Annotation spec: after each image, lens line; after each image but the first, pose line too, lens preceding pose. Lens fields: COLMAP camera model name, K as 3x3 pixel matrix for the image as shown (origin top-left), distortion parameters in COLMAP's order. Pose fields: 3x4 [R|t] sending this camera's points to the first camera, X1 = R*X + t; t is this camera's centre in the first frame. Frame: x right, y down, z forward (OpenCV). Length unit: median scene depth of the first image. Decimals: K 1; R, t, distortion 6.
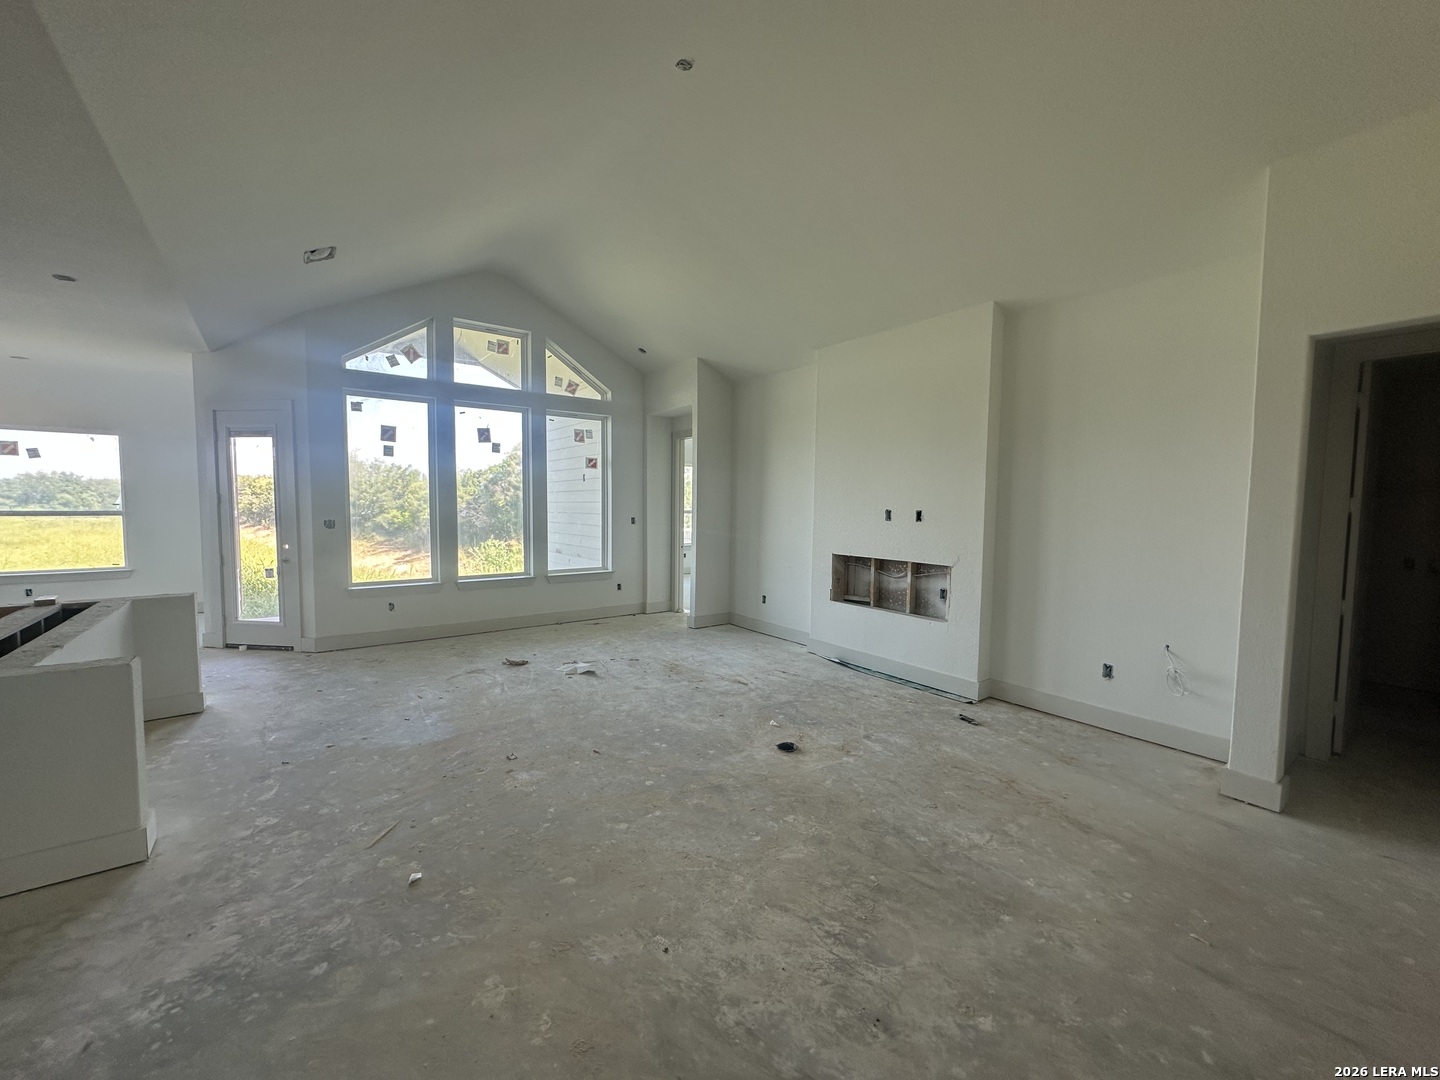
lens RADIAL K [[571.9, 0, 713.9], [0, 571.9, 537.1], [0, 0, 1]] dist [-0.008276, 0.000145]
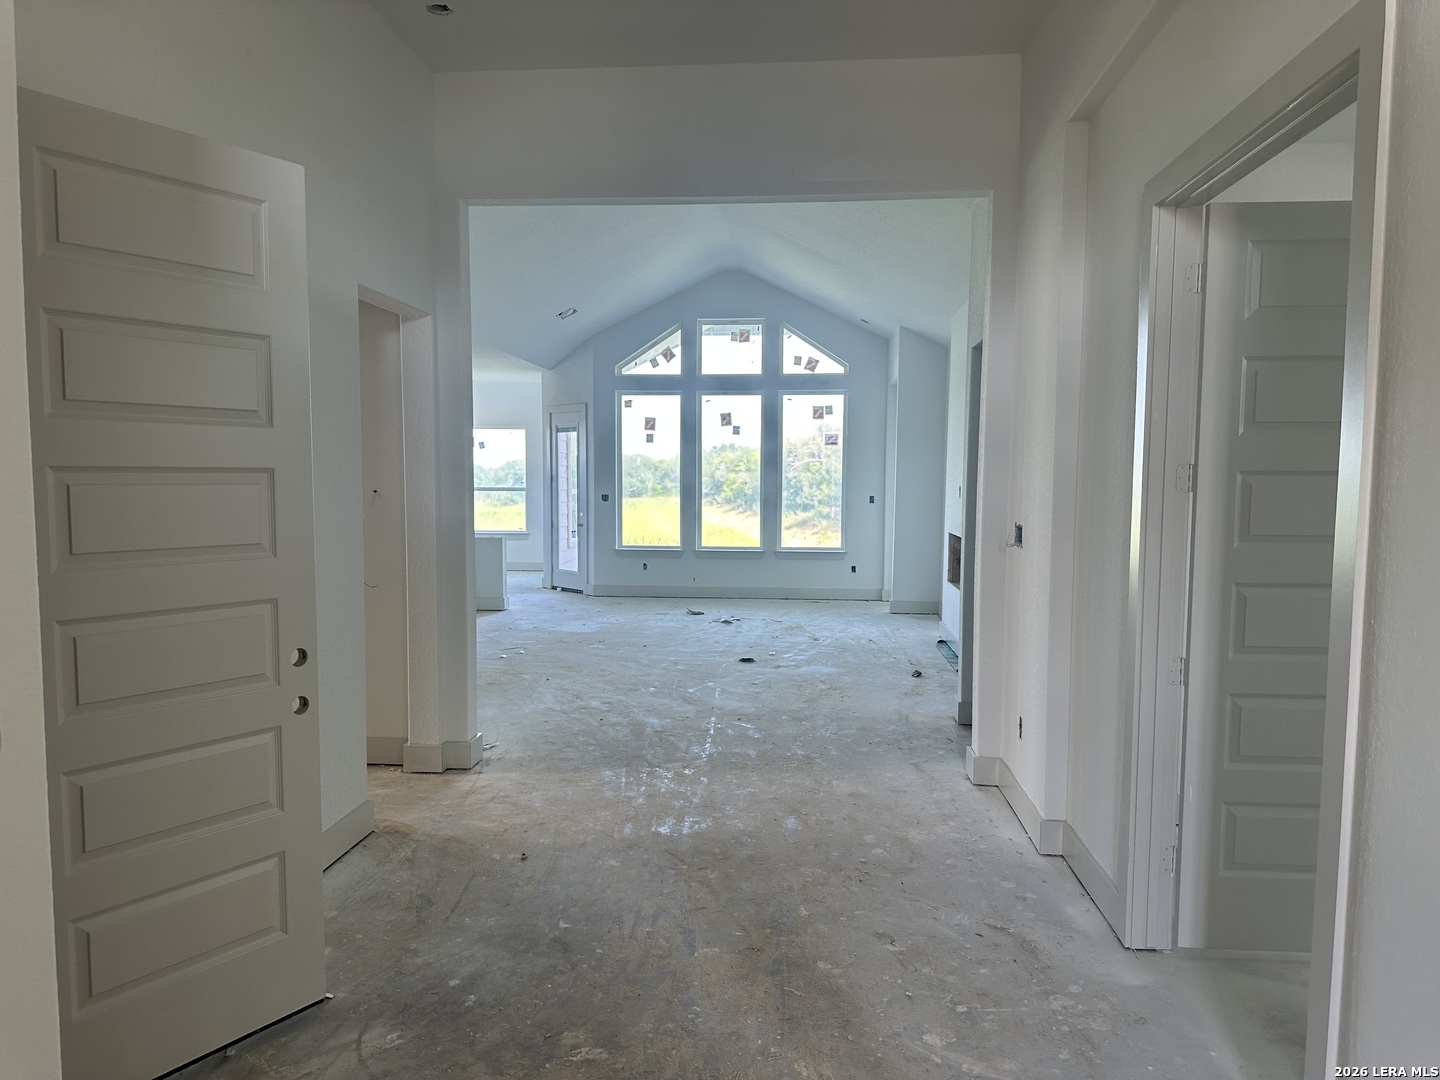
lens RADIAL K [[1011.0, 0, 719.8], [0, 1011.0, 553.3], [0, 0, 1]] dist [0.013871, 0.000334]
pose [[0.742010, 0.044924, -0.668882, 0.847718], [-0.037250, 0.998974, 0.025771, 0.027234], [0.669354, 0.005794, 0.742921, -0.423012]]
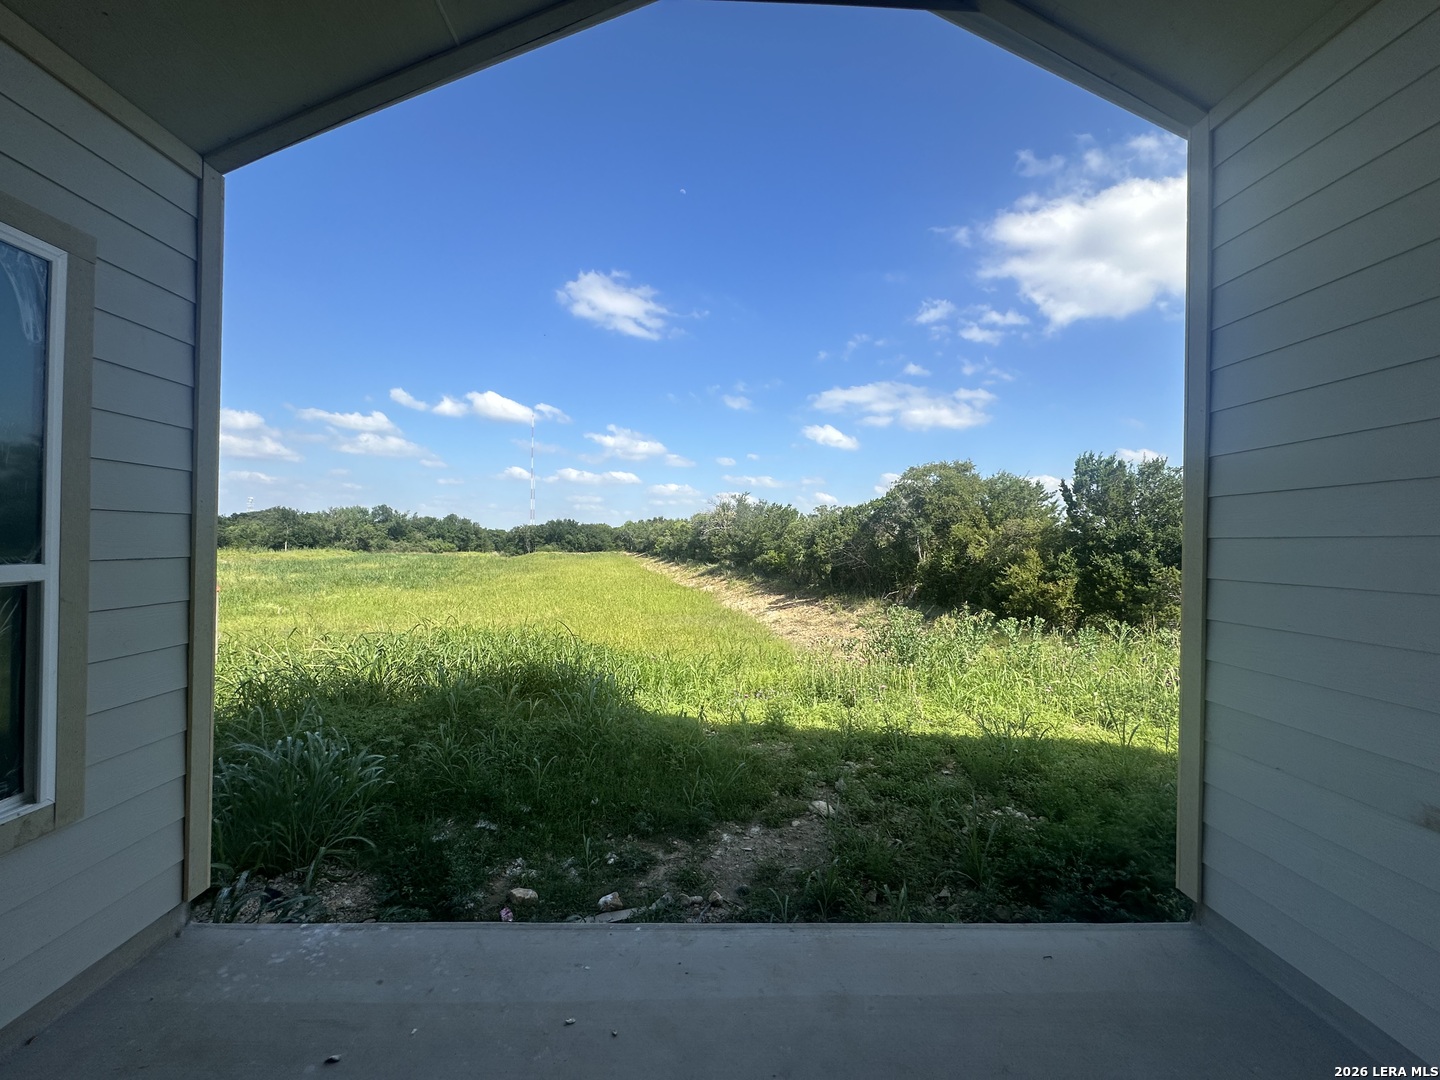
lens RADIAL K [[571.9, 0, 710.3], [0, 571.9, 546.3], [0, 0, 1]] dist [-0.008276, 0.000145]
pose [[0.807234, 0.010230, -0.590143, -0.439484], [-0.043017, 0.998210, -0.041538, -0.060720], [0.588662, 0.058917, 0.806229, 0.944378]]
